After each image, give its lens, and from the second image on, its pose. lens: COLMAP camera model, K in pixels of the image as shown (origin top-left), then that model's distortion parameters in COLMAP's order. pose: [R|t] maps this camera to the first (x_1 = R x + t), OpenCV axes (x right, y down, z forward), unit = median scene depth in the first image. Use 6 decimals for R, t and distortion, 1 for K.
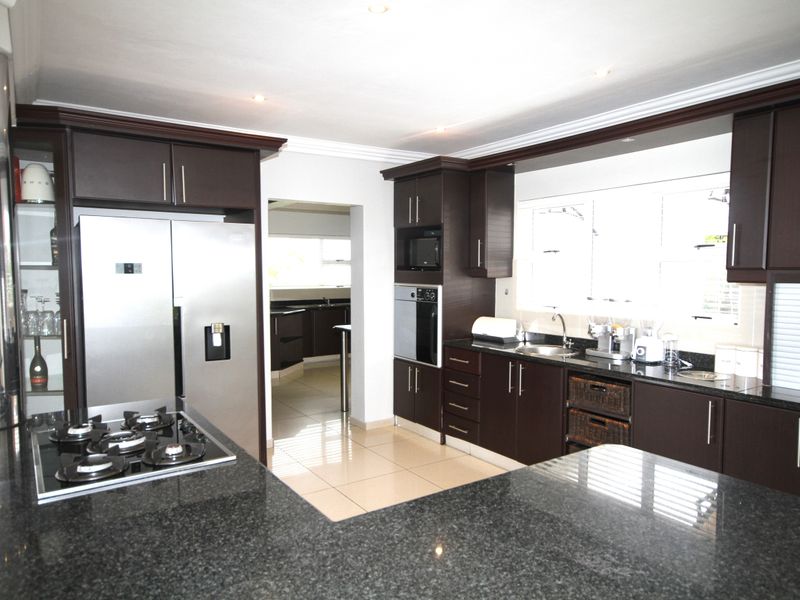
lens RADIAL K [[546.9, 0, 403.6], [0, 546.9, 307.9], [0, 0, 1]] dist [-0.003161, 0.002226]
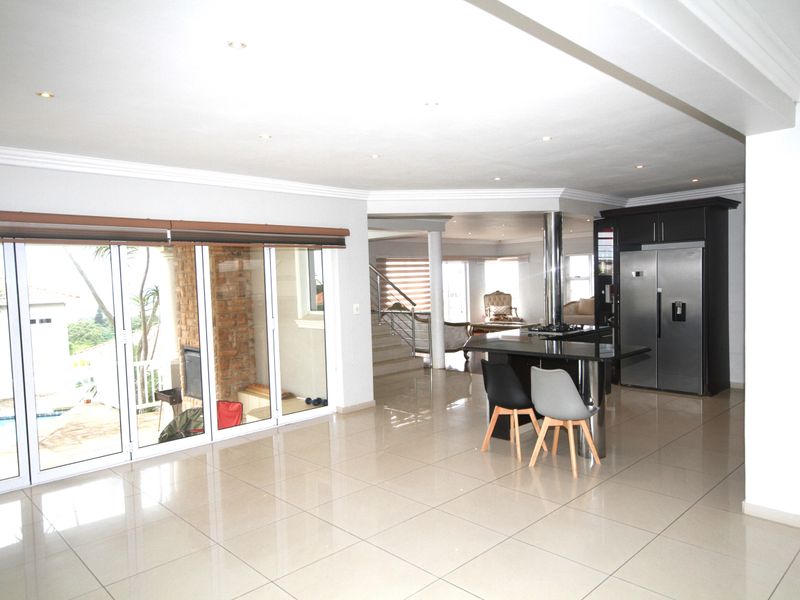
lens RADIAL K [[546.9, 0, 403.6], [0, 546.9, 307.9], [0, 0, 1]] dist [-0.003161, 0.002226]
pose [[0.169060, 0.043266, -0.984656, 1.062352], [-0.038158, 0.998574, 0.037326, 0.011687], [0.984867, 0.031262, 0.170469, -0.205753]]
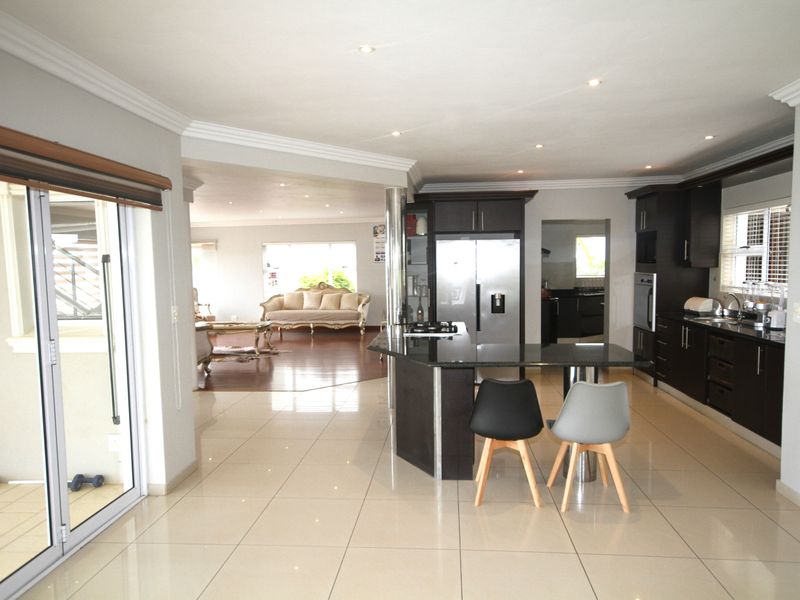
lens RADIAL K [[546.9, 0, 403.6], [0, 546.9, 307.9], [0, 0, 1]] dist [-0.003161, 0.002226]
pose [[0.778015, 0.038612, -0.627057, 0.455462], [-0.028136, 0.999250, 0.026621, 0.028629], [0.627615, -0.003069, 0.778518, -0.517460]]
